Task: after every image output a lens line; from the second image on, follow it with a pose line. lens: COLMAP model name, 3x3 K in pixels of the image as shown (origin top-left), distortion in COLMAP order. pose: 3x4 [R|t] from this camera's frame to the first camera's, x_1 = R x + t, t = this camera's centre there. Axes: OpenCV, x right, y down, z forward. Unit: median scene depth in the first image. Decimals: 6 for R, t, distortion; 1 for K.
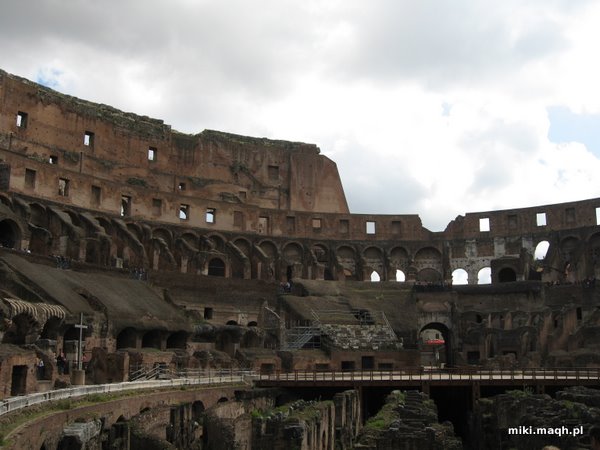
lens RADIAL K [[657.9, 0, 299.5], [0, 657.9, 214.9], [0, 0, 1]] dist [-0.105142, 0.000000]
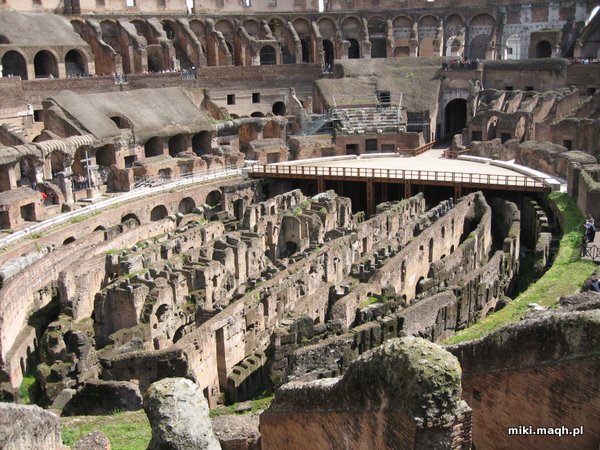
lens RADIAL K [[657.9, 0, 299.2], [0, 657.9, 224.7], [0, 0, 1]] dist [-0.105142, 0.000000]
pose [[0.953365, 0.037338, -0.299501, 0.289131], [0.100455, 0.896488, 0.431529, -0.144380], [0.284611, -0.441491, 0.850930, -0.098803]]
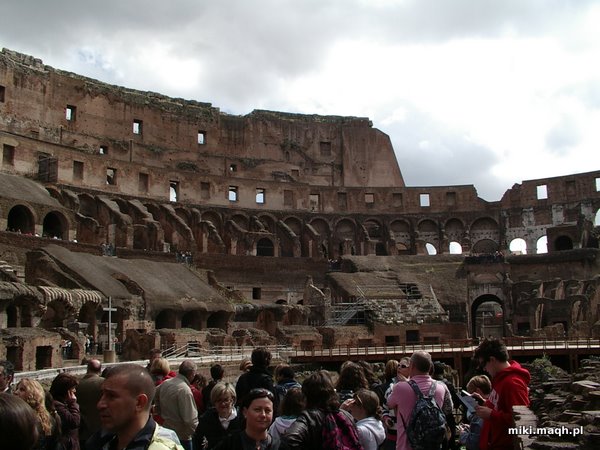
lens RADIAL K [[677.1, 0, 307.7], [0, 677.1, 240.9], [0, 0, 1]] dist [-0.153461, 0.000000]
pose [[0.992836, -0.042433, -0.111701, 0.055966], [0.050615, 0.996158, 0.071467, -0.000878], [0.108239, -0.076609, 0.991169, -0.020073]]
